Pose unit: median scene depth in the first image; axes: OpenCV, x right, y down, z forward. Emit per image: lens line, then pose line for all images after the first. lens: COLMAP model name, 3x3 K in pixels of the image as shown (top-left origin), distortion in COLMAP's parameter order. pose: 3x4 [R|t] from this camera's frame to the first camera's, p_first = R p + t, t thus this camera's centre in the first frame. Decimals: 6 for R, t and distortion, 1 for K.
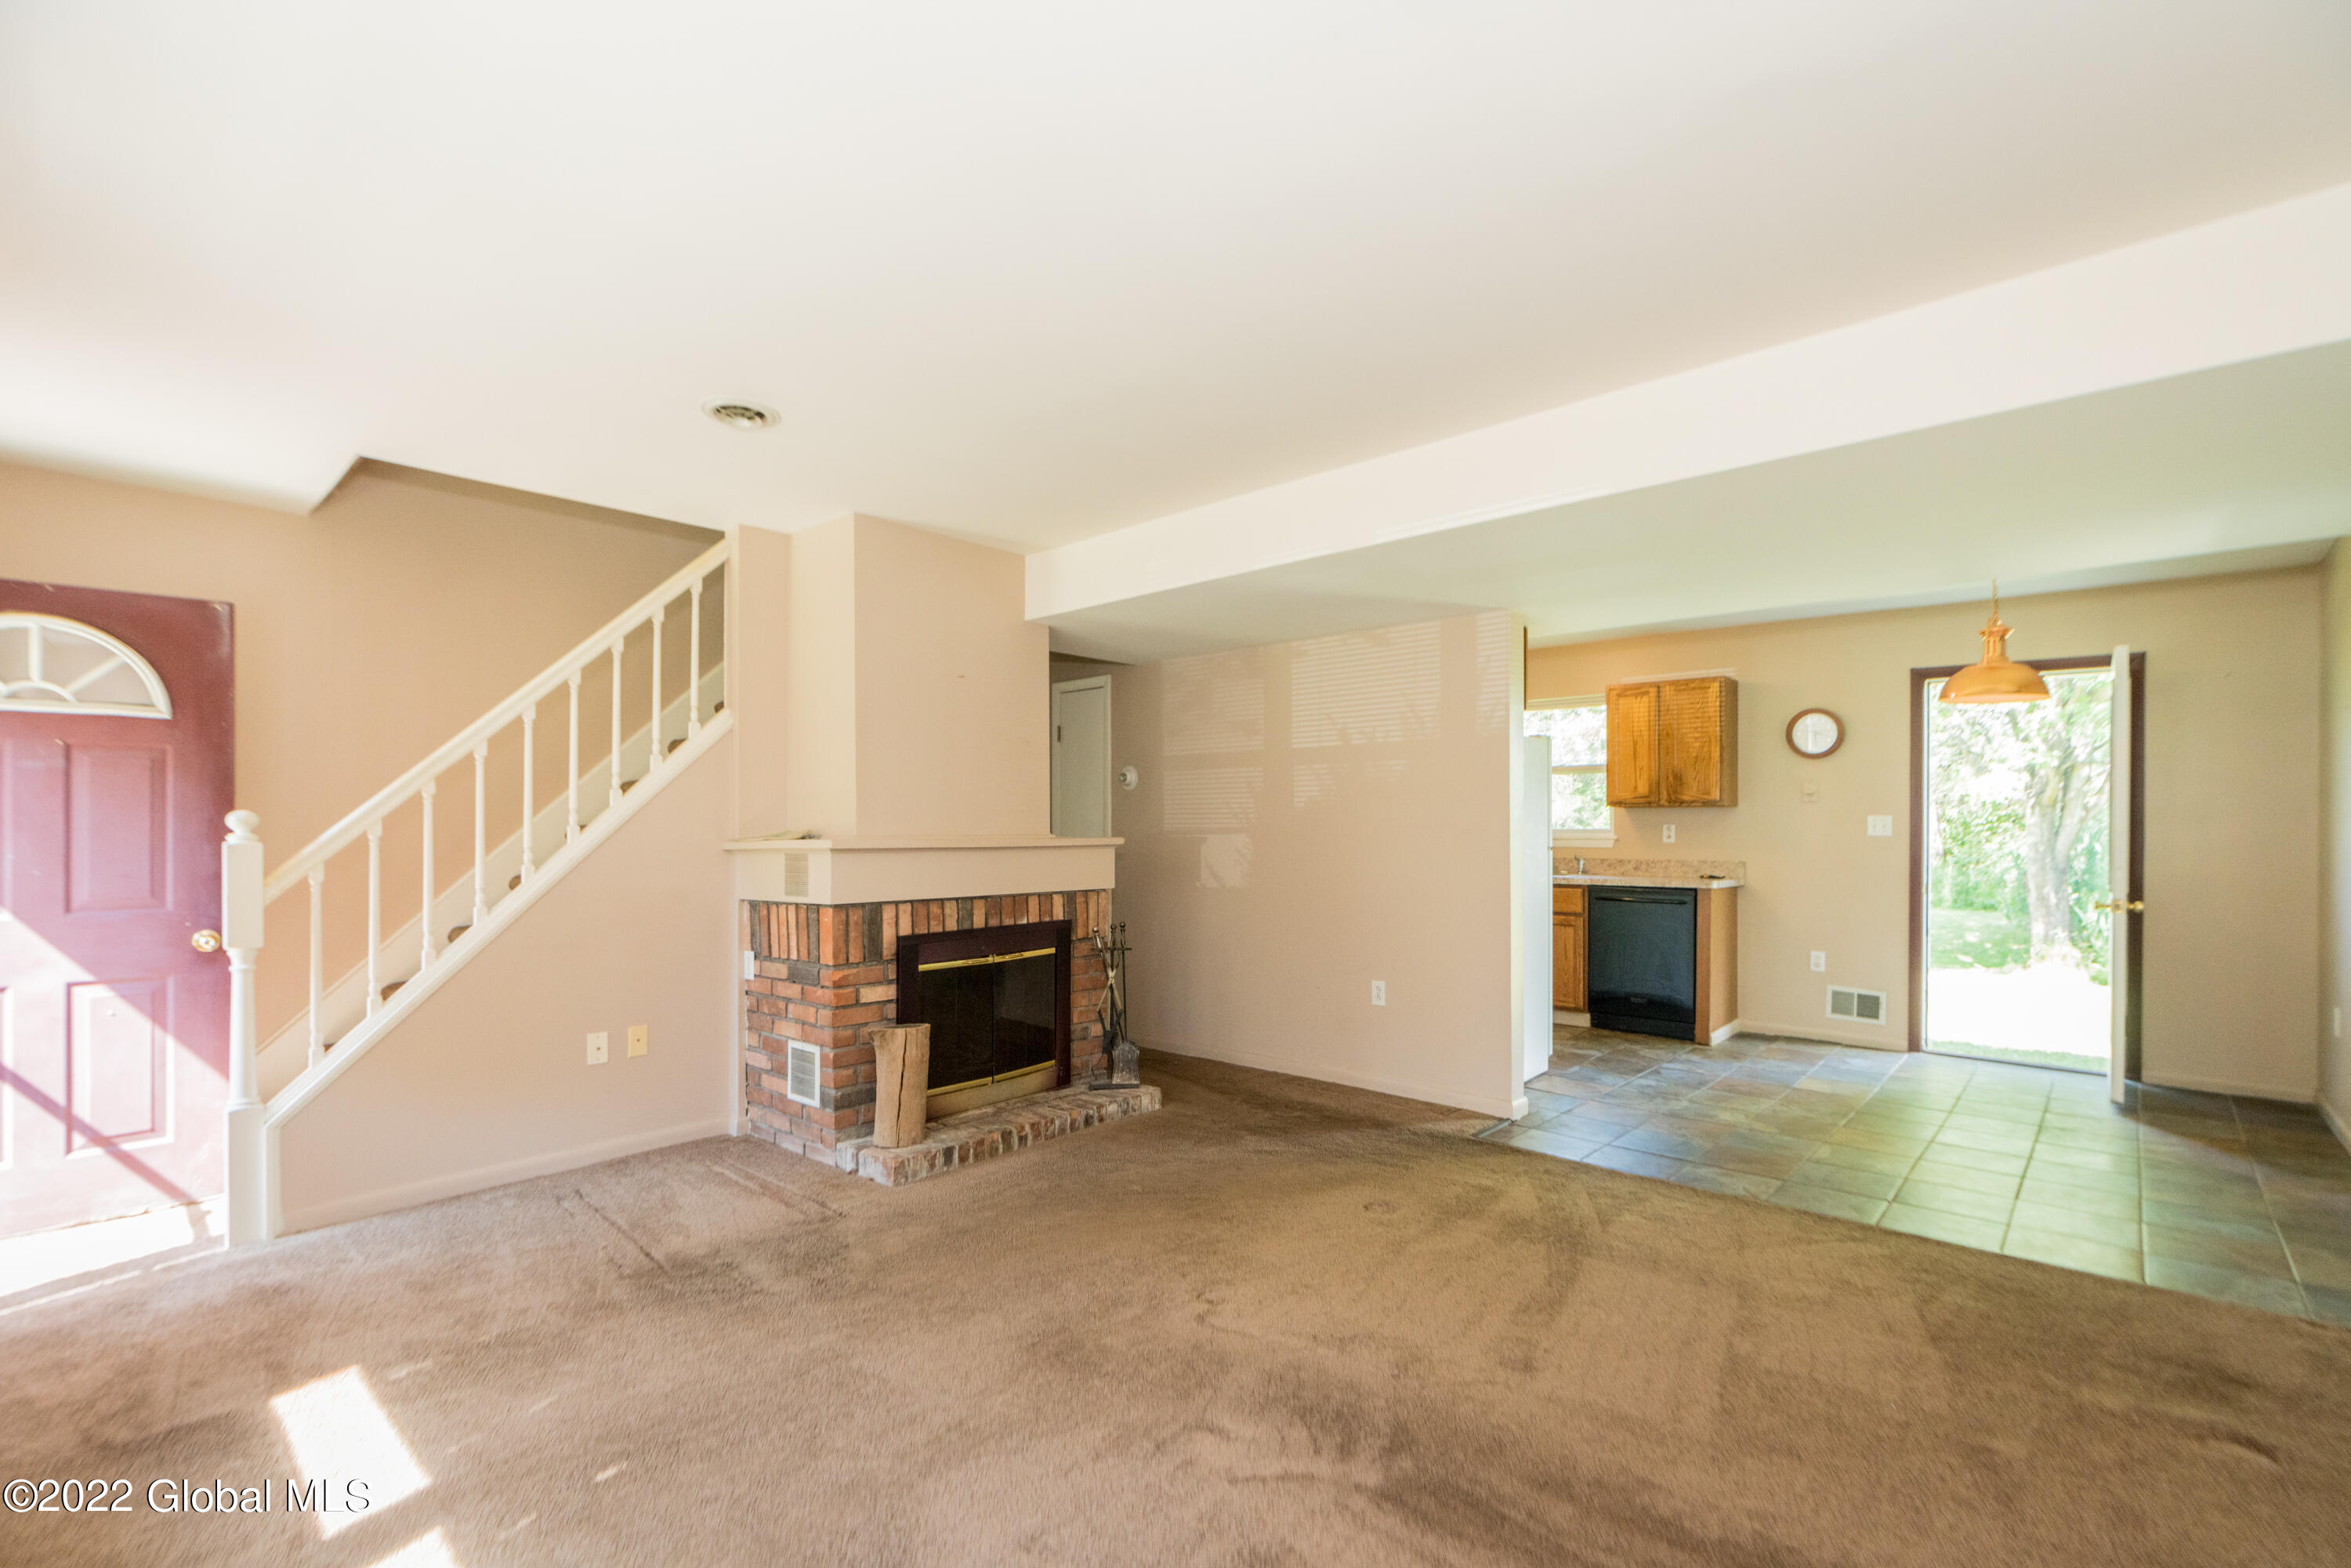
lens RADIAL K [[1061.6, 0, 1172.8], [0, 1061.6, 820.7], [0, 0, 1]] dist [-0.001295, 0.004204]
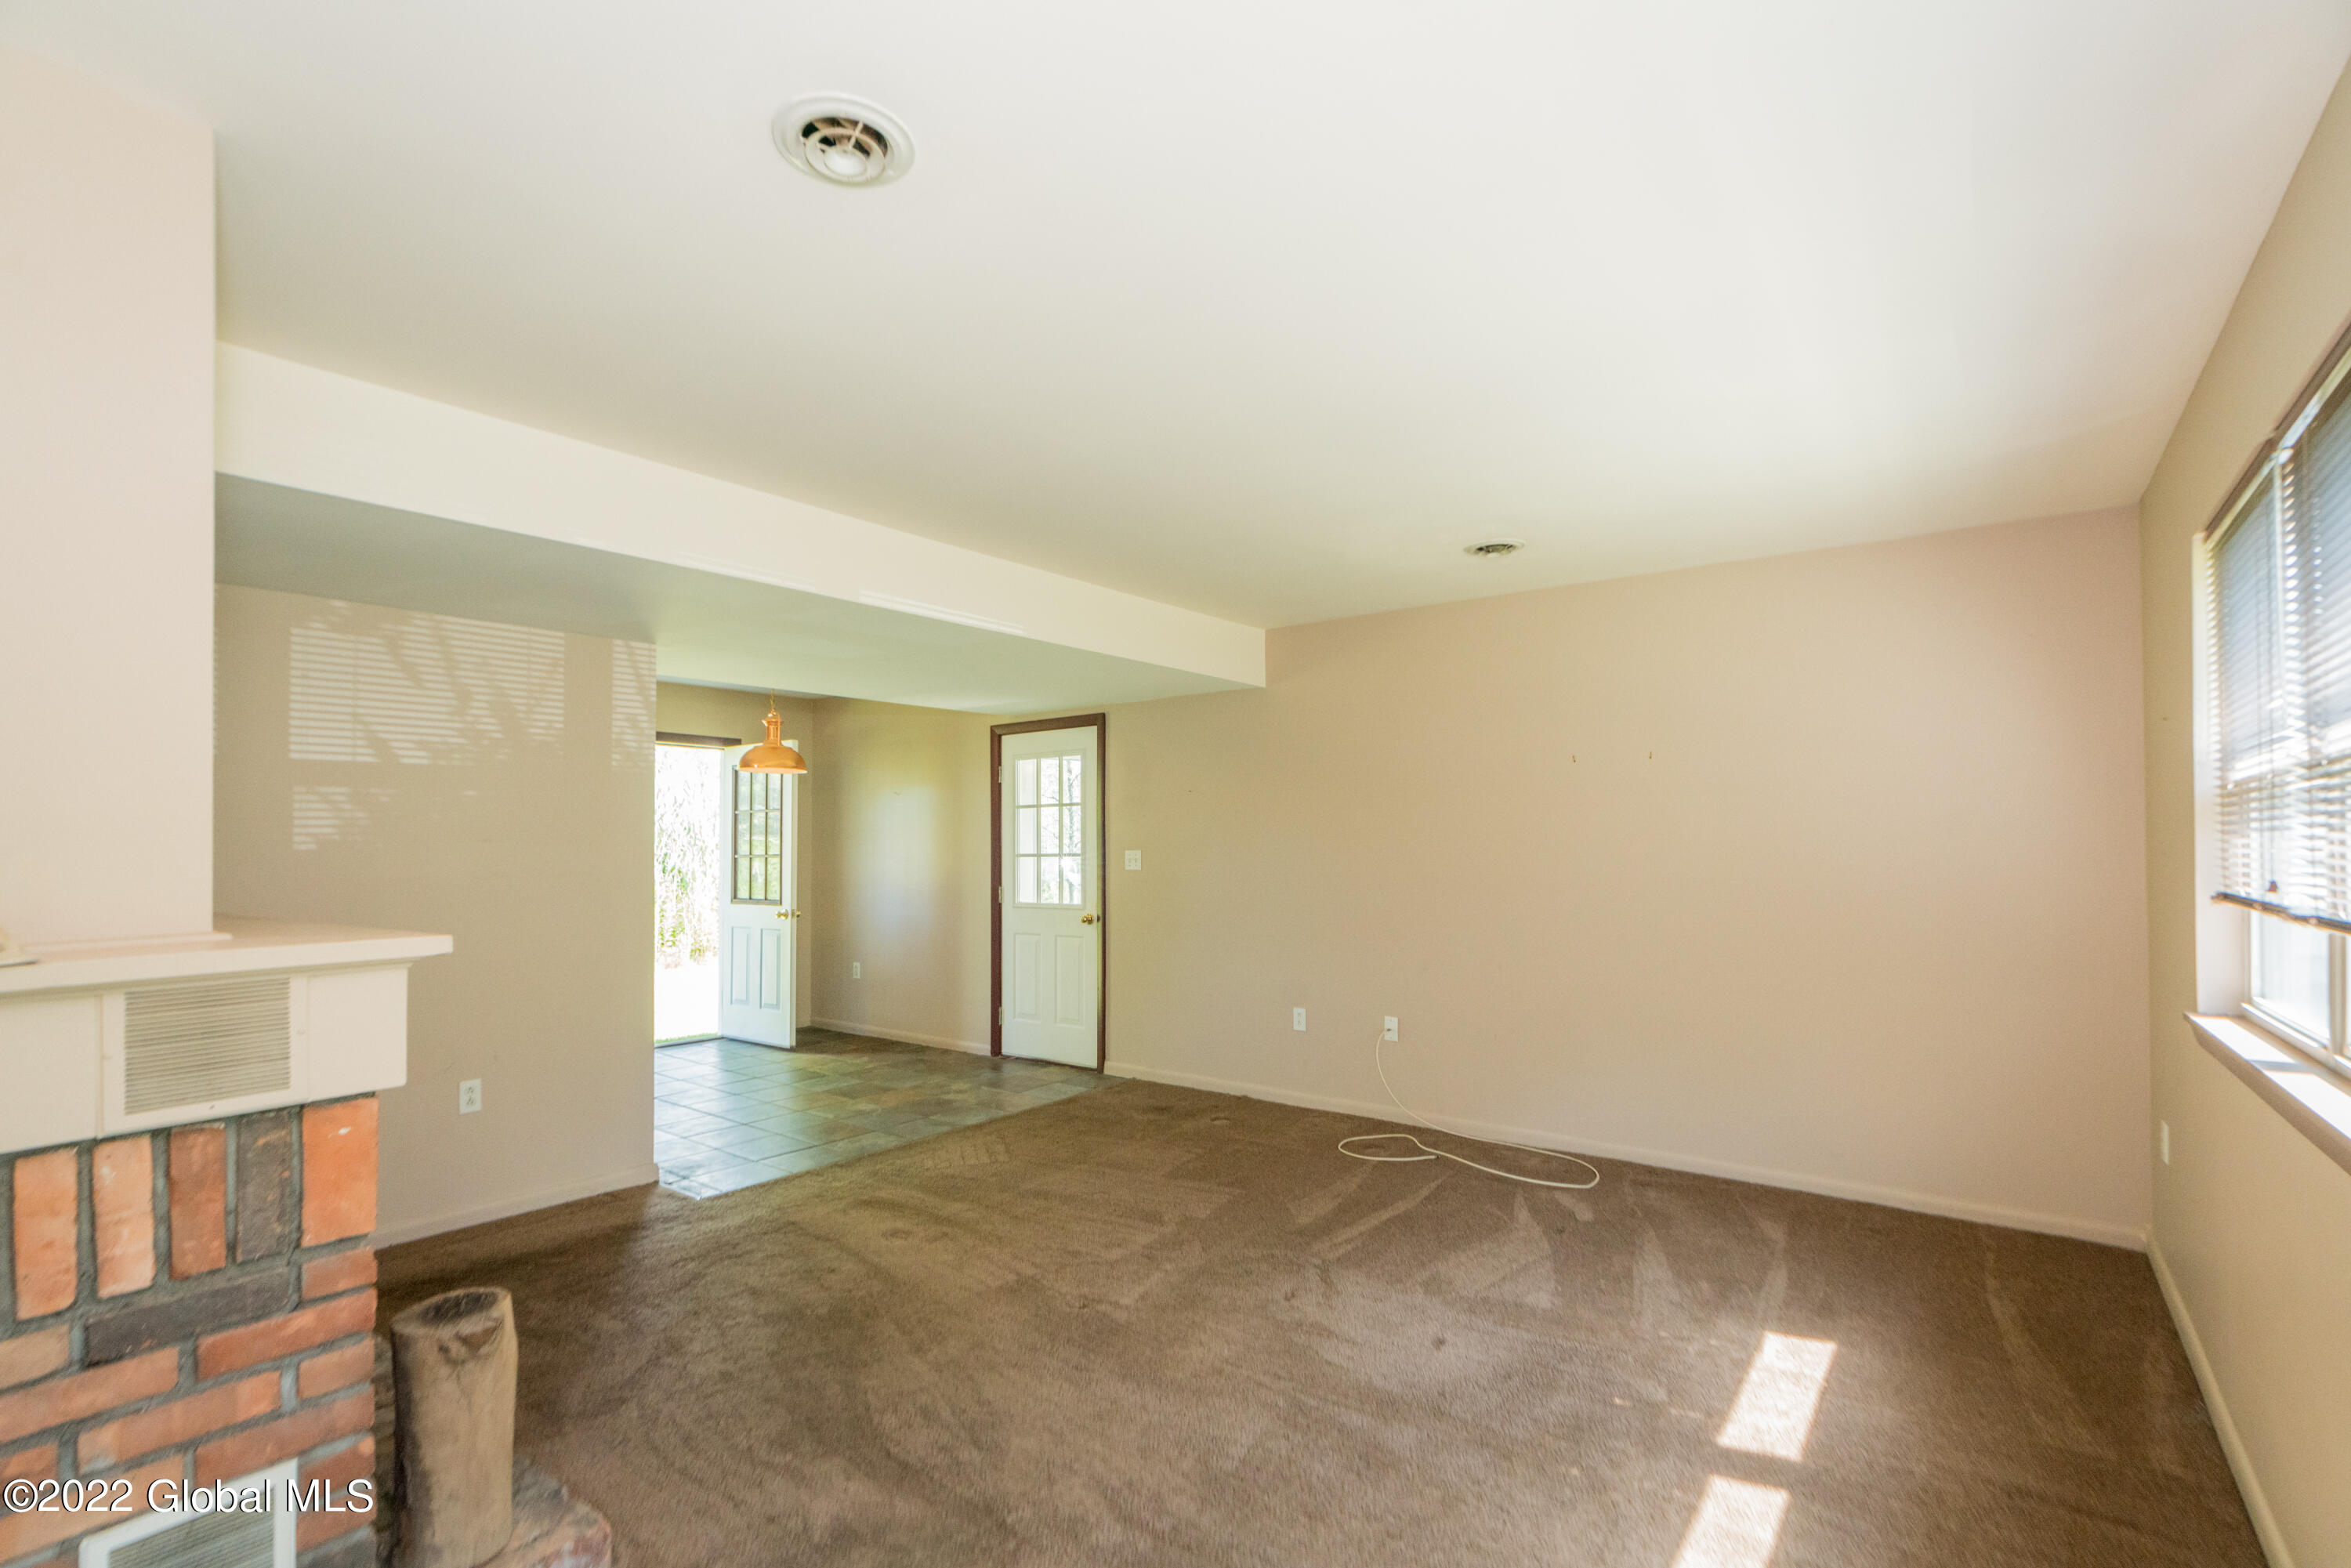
lens RADIAL K [[1070.5, 0, 1178.5], [0, 1070.5, 837.1], [0, 0, 1]] dist [-0.000192, 0.000029]
pose [[-0.078829, 0.007242, 0.996862, -0.734352], [0.006701, 0.999955, -0.006735, -0.016478], [-0.996866, 0.006149, -0.078874, 0.670690]]
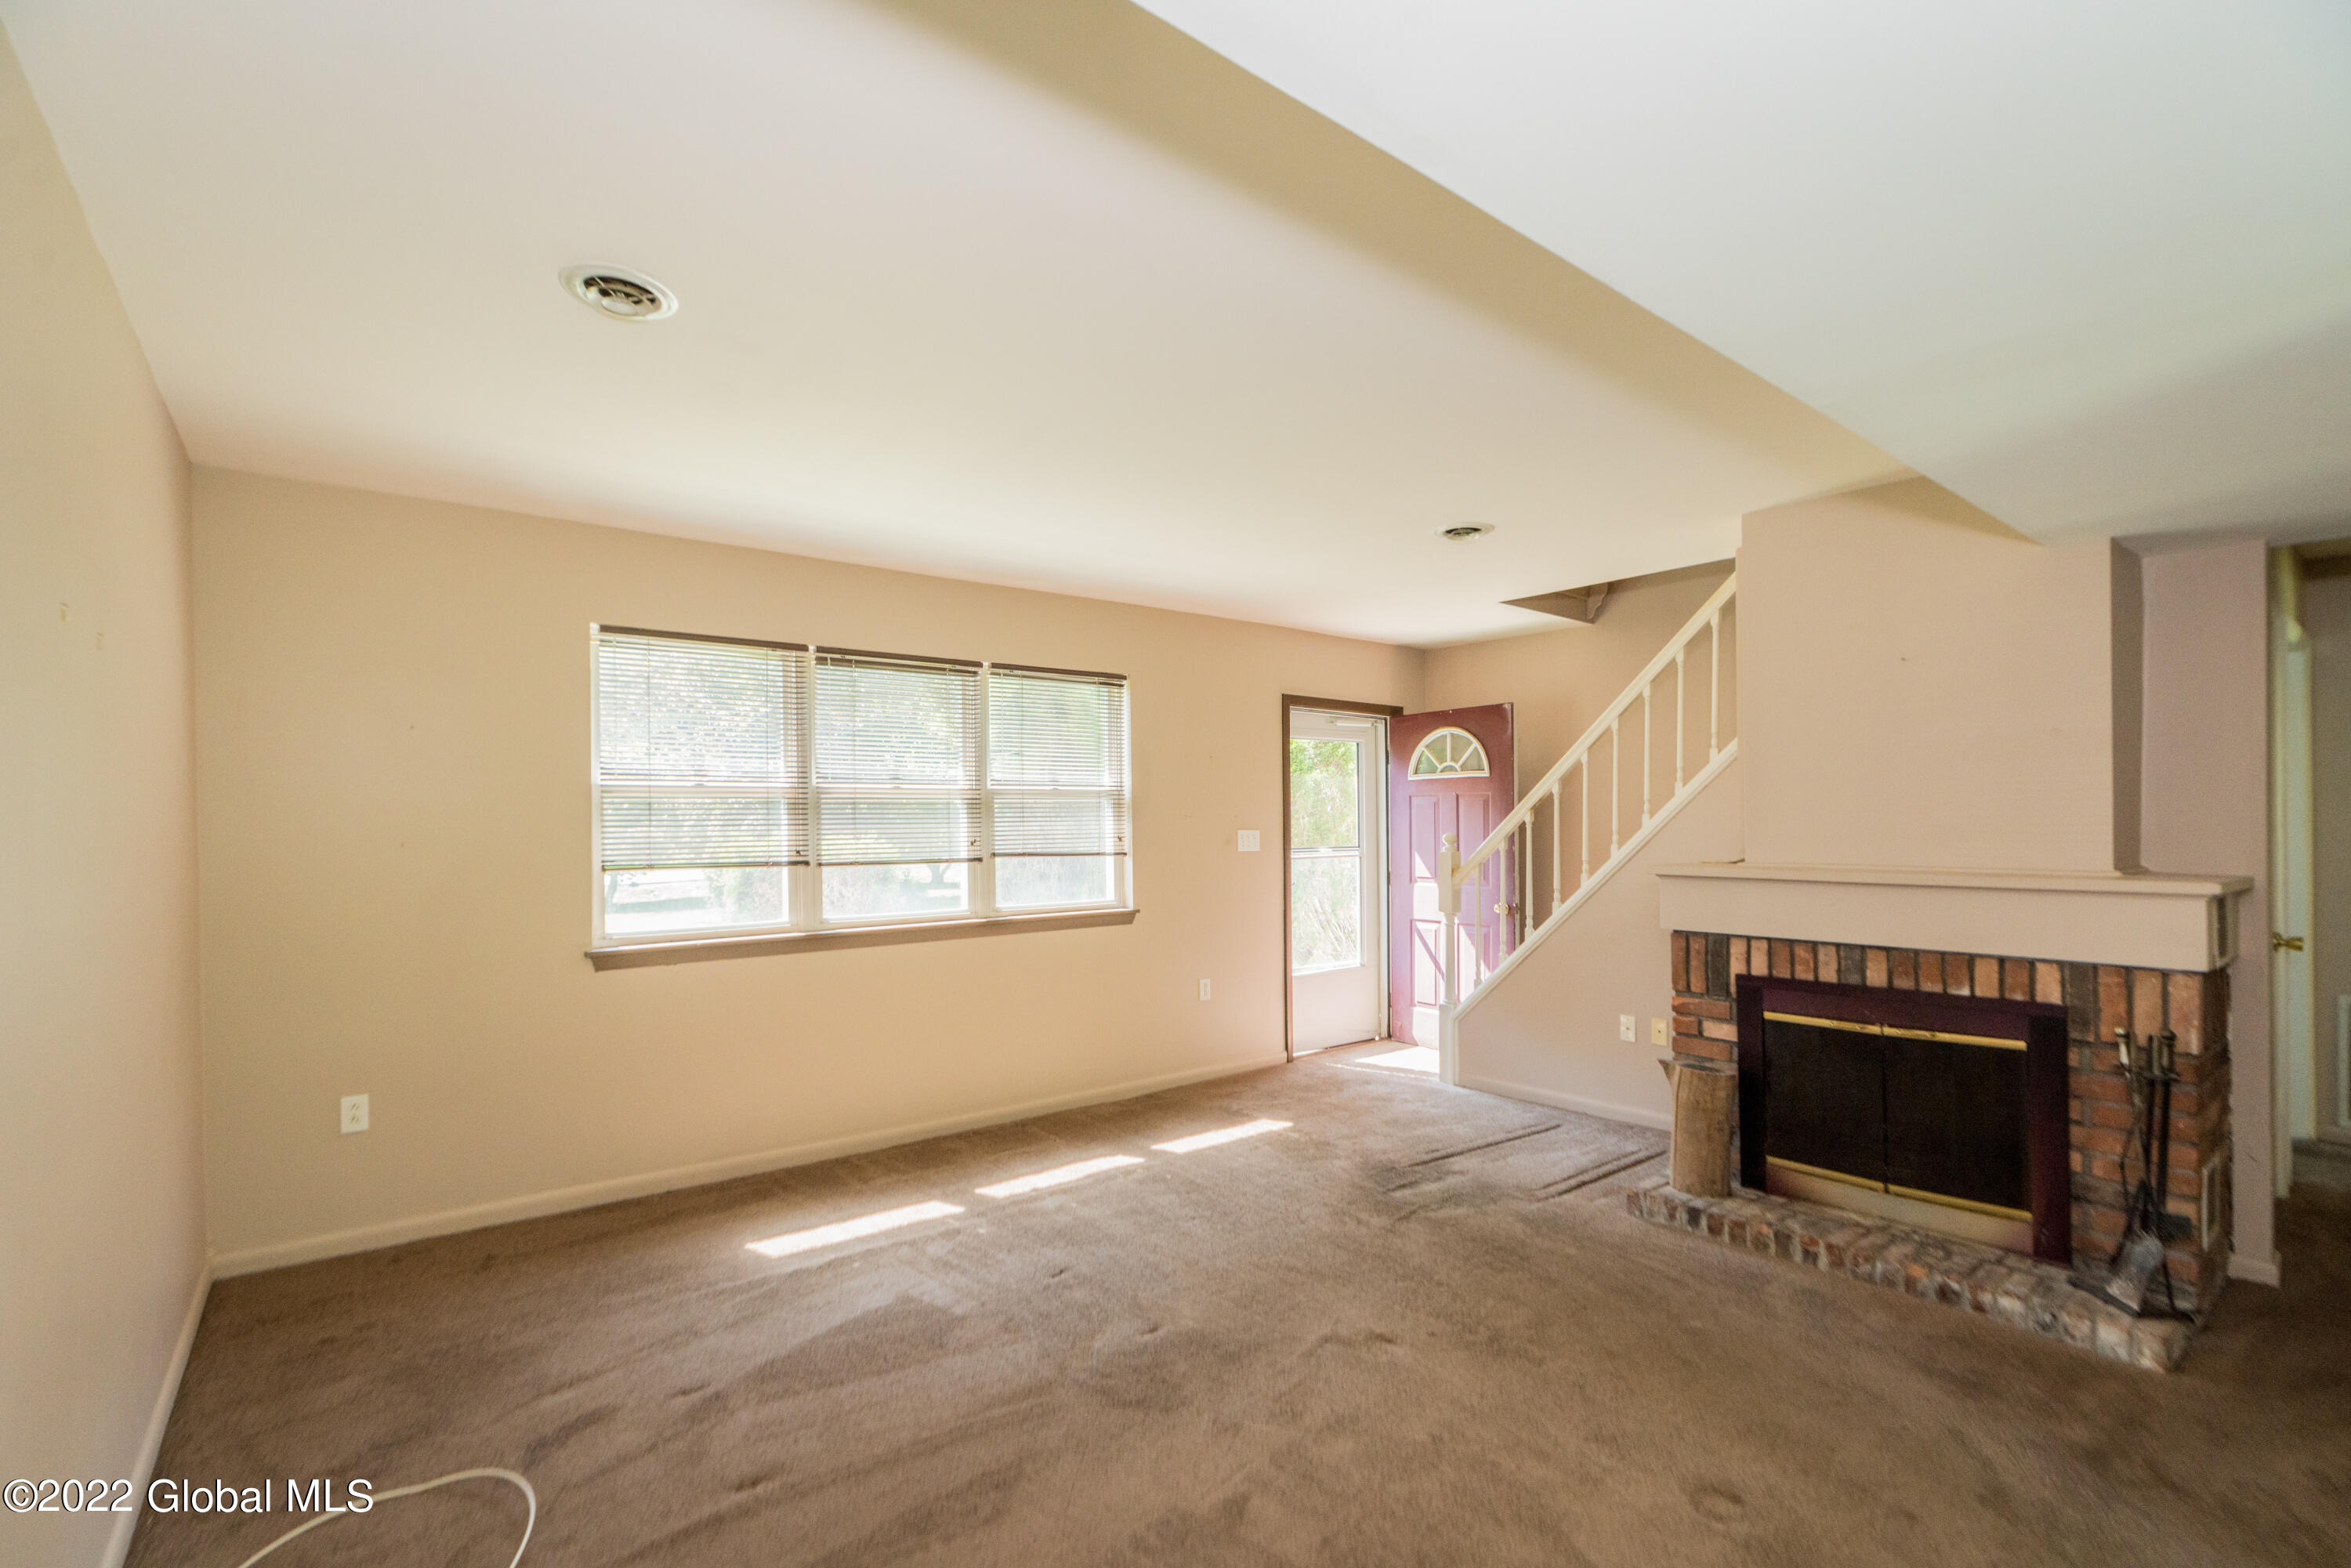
lens RADIAL K [[1041.3, 0, 1175.7], [0, 1041.3, 815.2], [0, 0, 1]] dist [-0.000050, 0.000862]
pose [[-0.142531, -0.000944, -0.989790, 0.685699], [0.010193, 0.999945, -0.002421, -0.030088], [0.989738, -0.010434, -0.142514, 0.639432]]
